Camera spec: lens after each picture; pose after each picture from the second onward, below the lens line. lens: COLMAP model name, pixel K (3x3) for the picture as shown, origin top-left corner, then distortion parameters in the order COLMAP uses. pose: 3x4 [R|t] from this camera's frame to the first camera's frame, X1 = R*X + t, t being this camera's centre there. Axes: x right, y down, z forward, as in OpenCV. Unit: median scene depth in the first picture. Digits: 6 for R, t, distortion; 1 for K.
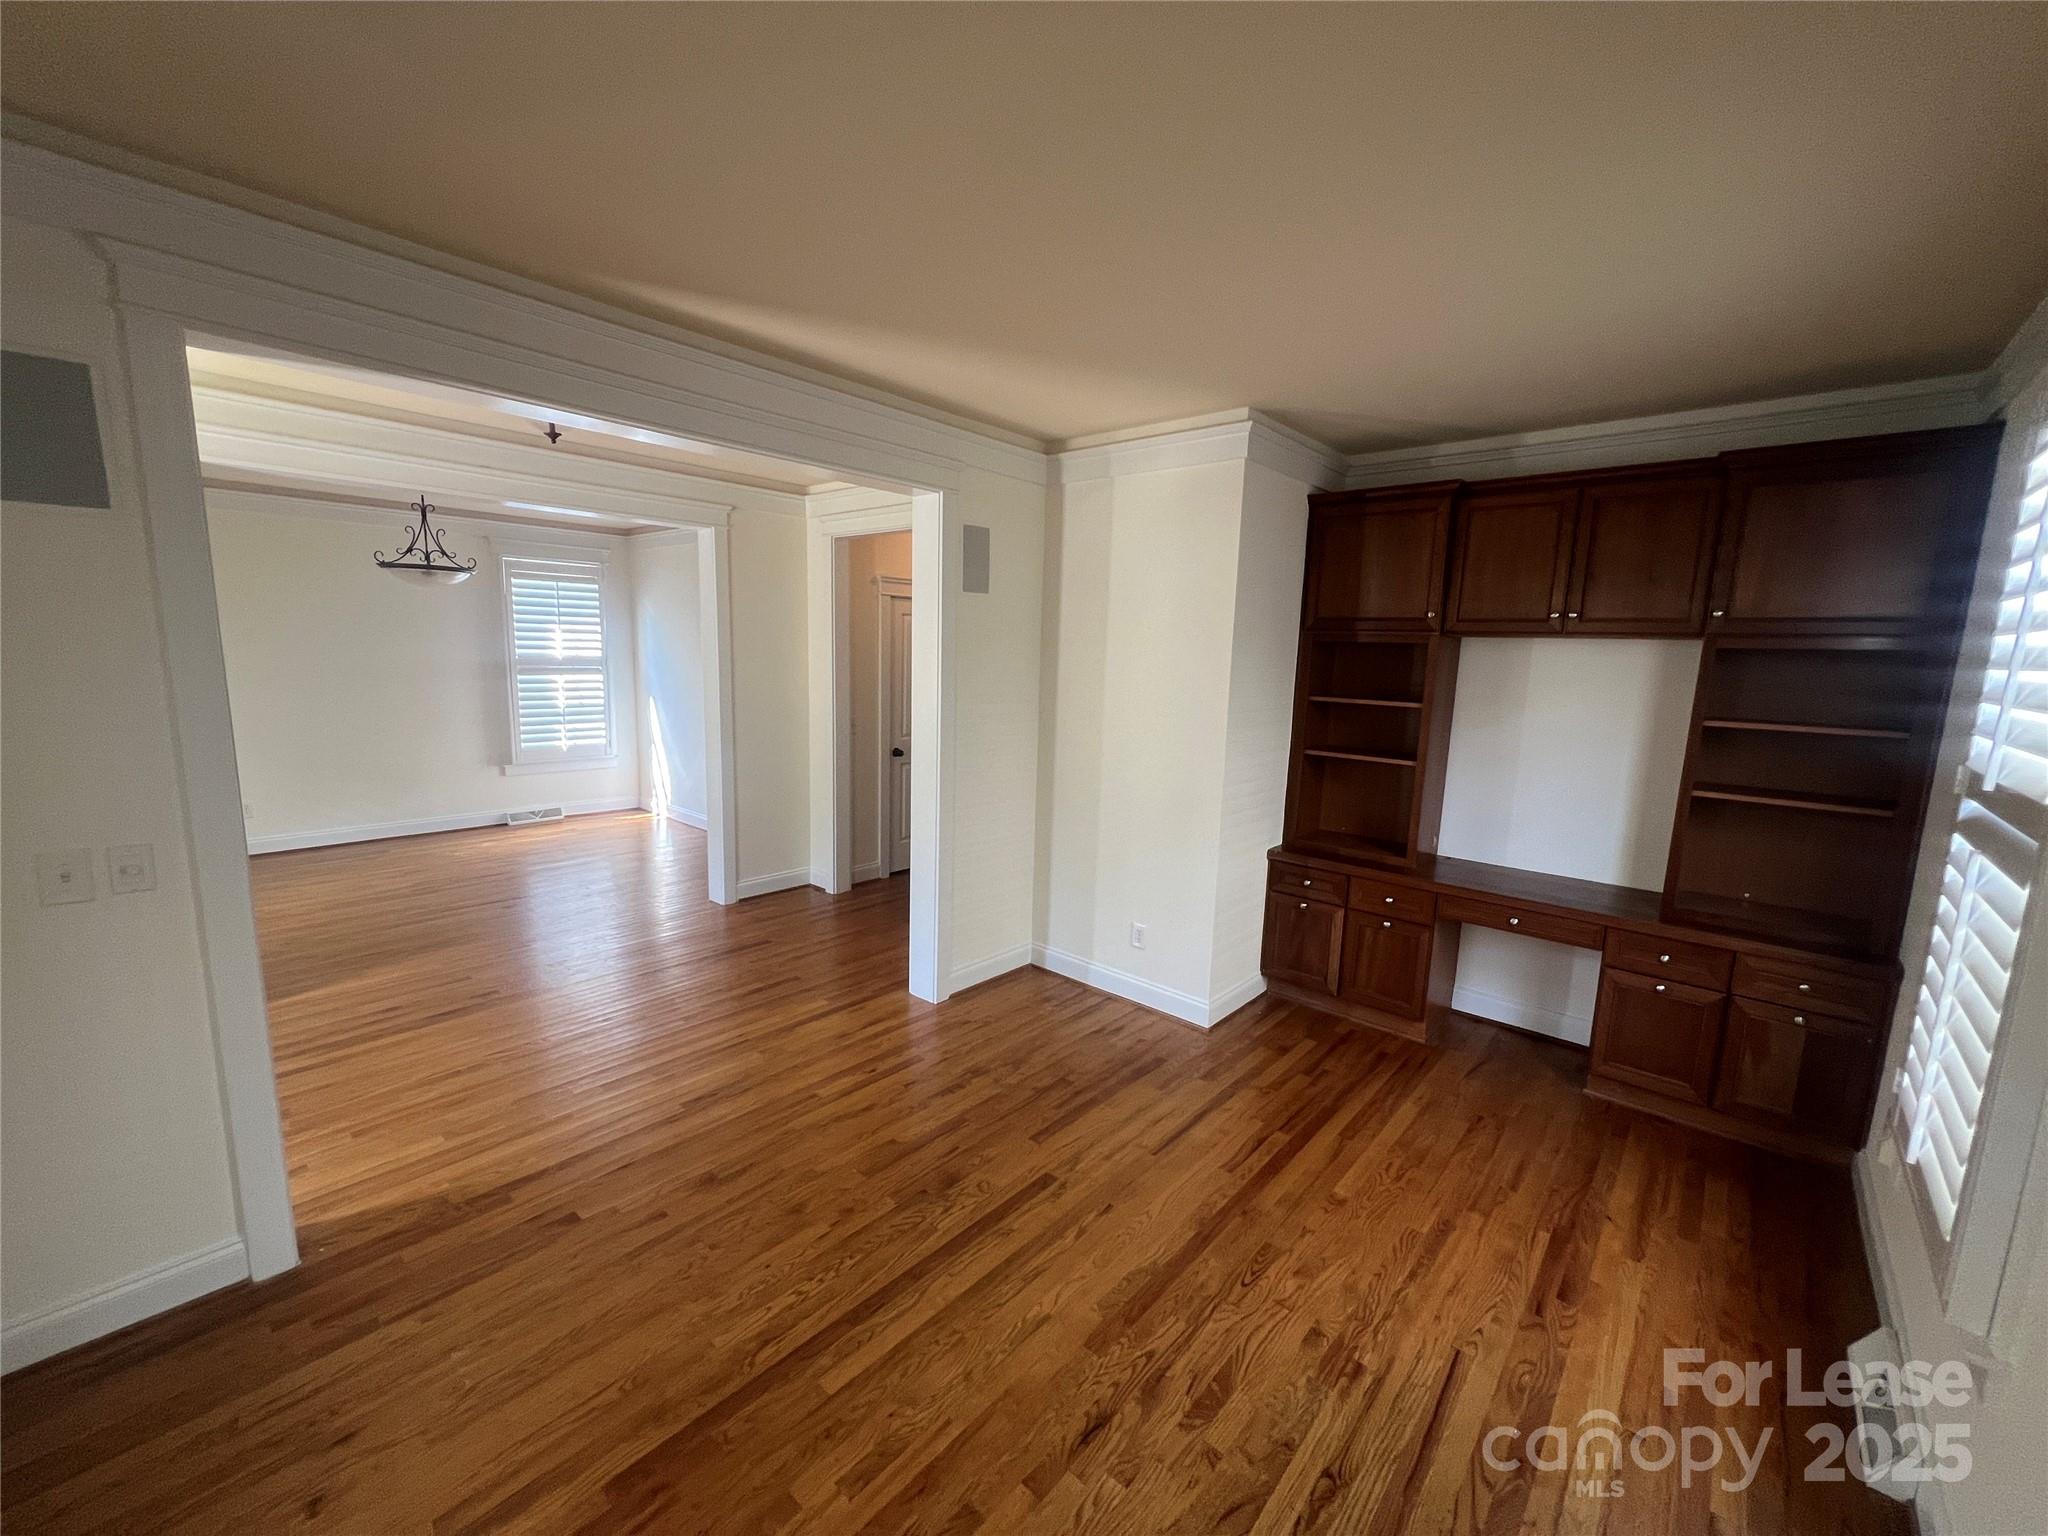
lens RADIAL K [[826.3, 0, 1018.1], [0, 826.3, 774.1], [0, 0, 1]] dist [0.003777, -0.000943]
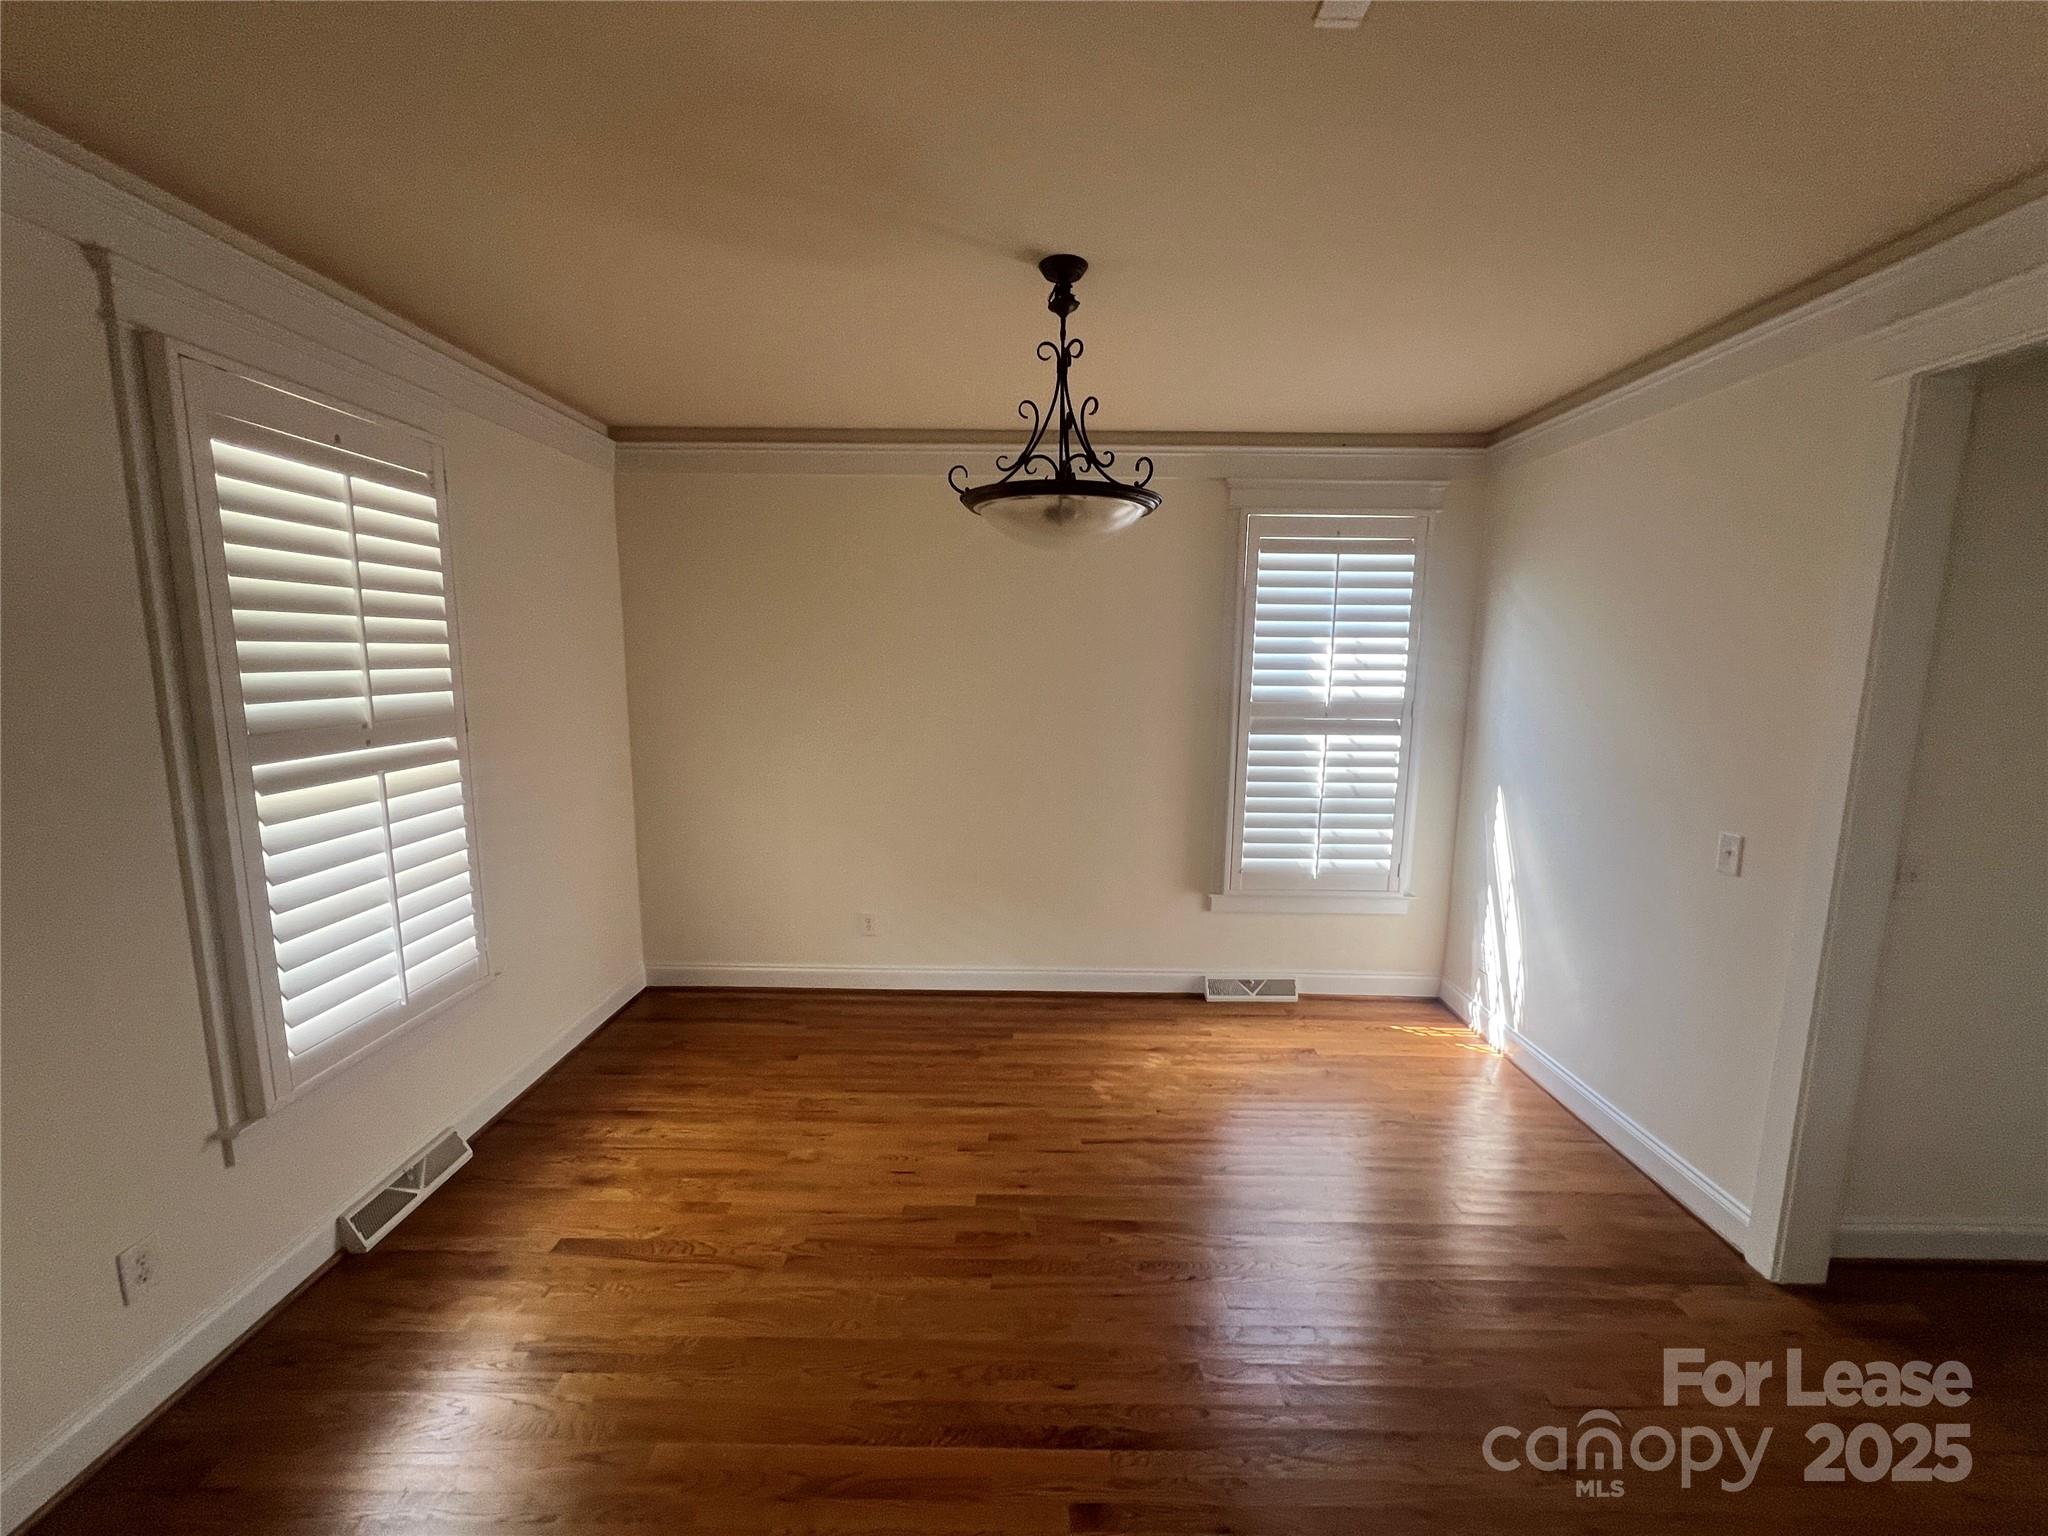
lens RADIAL K [[826.3, 0, 1027.5], [0, 826.3, 767.1], [0, 0, 1]] dist [0.003777, -0.000943]
pose [[0.665552, 0.088143, -0.741128, -0.280961], [-0.110580, 0.993688, 0.018876, -0.085324], [0.738114, 0.069391, 0.671098, 0.499009]]
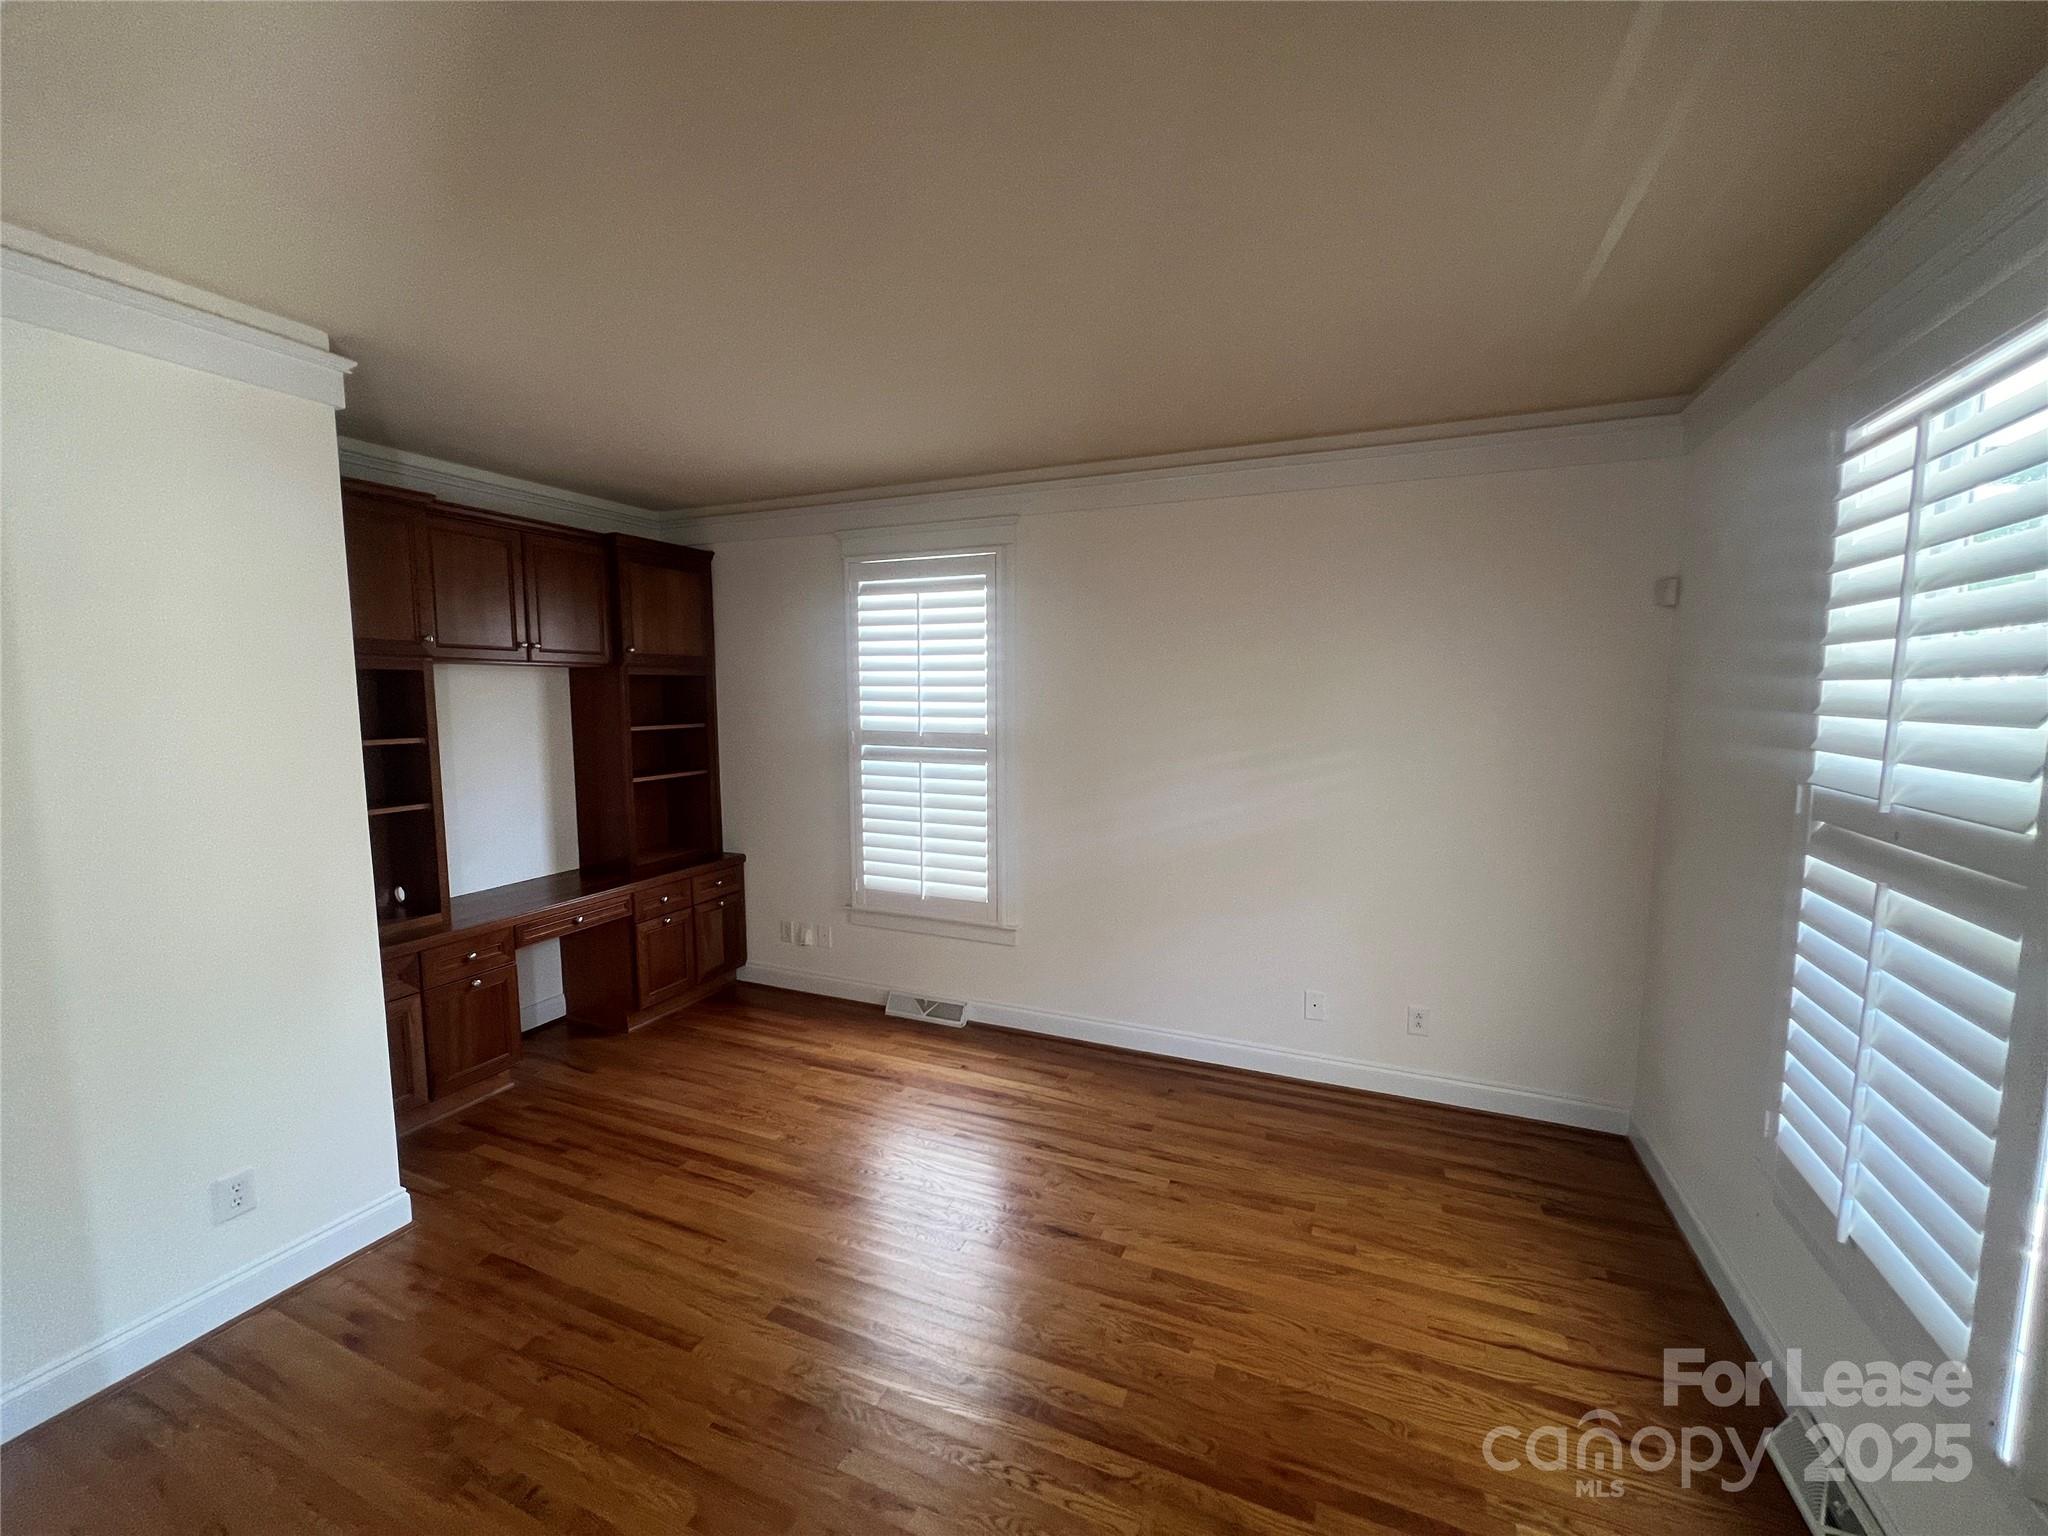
lens RADIAL K [[826.3, 0, 1031.3], [0, 826.3, 765.9], [0, 0, 1]] dist [0.003777, -0.000943]
pose [[-0.323407, -0.114047, 0.939362, -0.932202], [0.137519, 0.976507, 0.165903, -0.188826], [-0.936214, 0.182834, -0.300126, 1.101982]]
